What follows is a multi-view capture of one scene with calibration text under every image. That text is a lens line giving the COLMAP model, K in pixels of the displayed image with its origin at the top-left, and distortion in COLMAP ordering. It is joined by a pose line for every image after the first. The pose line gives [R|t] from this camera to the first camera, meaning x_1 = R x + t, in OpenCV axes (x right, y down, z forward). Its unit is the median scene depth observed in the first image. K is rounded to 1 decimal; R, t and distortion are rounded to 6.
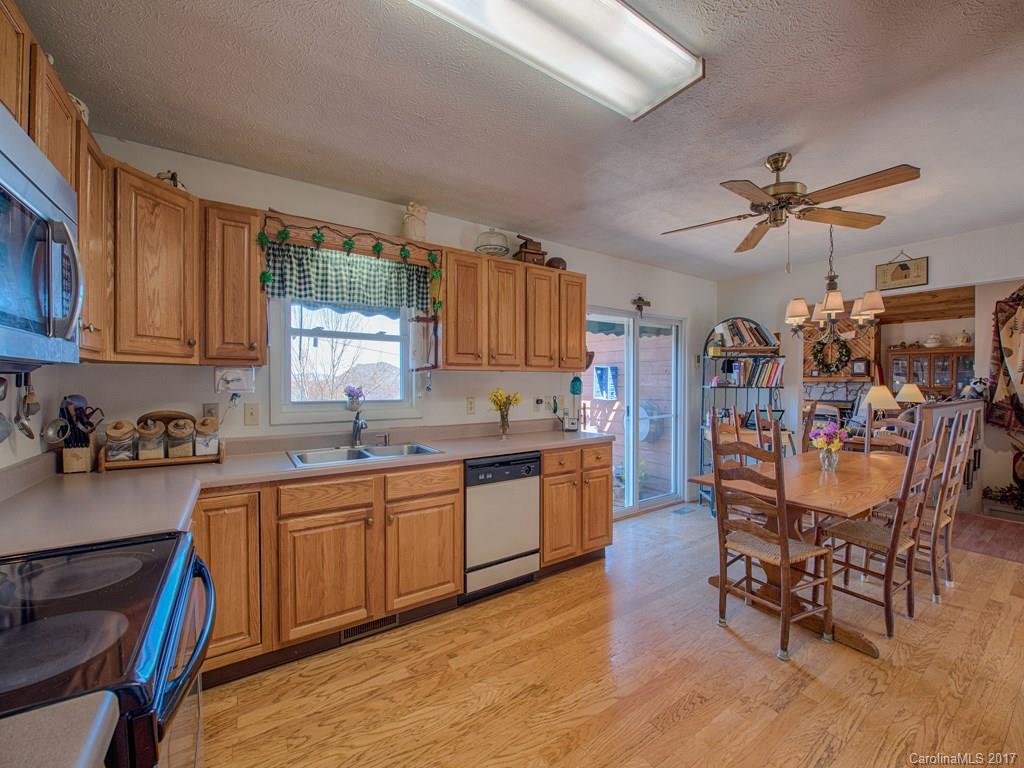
lens RADIAL K [[414.5, 0, 509.7], [0, 414.5, 386.3], [0, 0, 1]] dist [-0.019293, -0.001494]
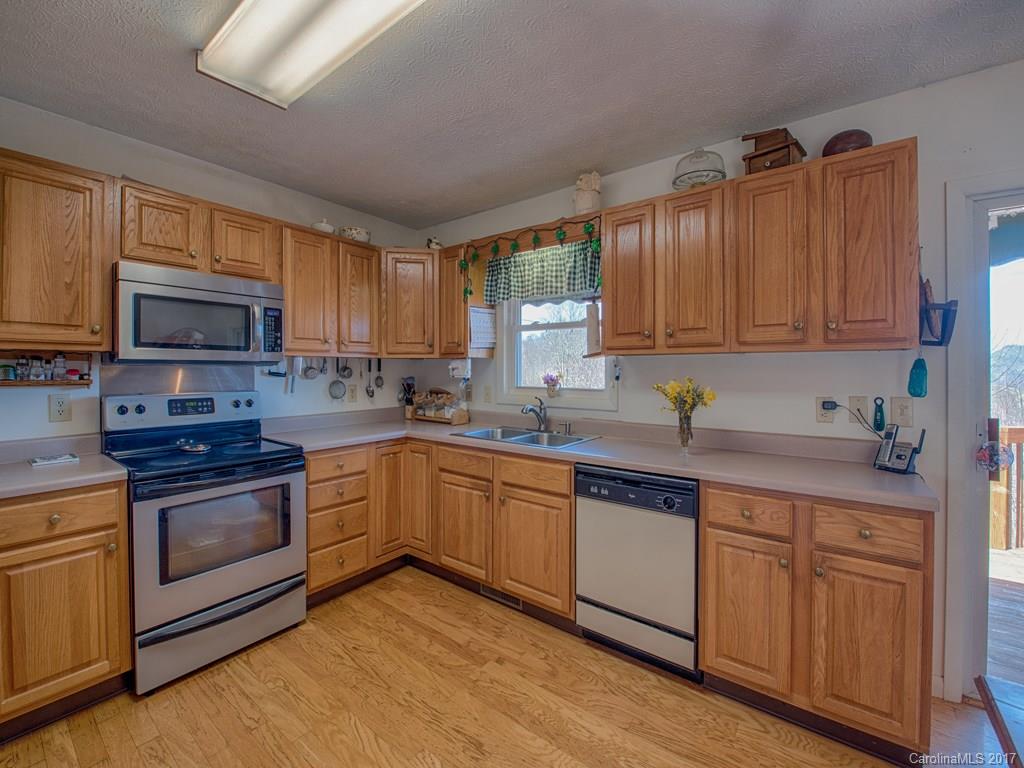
lens RADIAL K [[414.5, 0, 506.1], [0, 414.5, 373.4], [0, 0, 1]] dist [-0.019293, -0.001494]
pose [[0.332087, 0.005707, -0.943231, 0.605424], [-0.014382, 0.999896, 0.000987, -0.000730], [0.943139, 0.013238, 0.332135, 0.564869]]
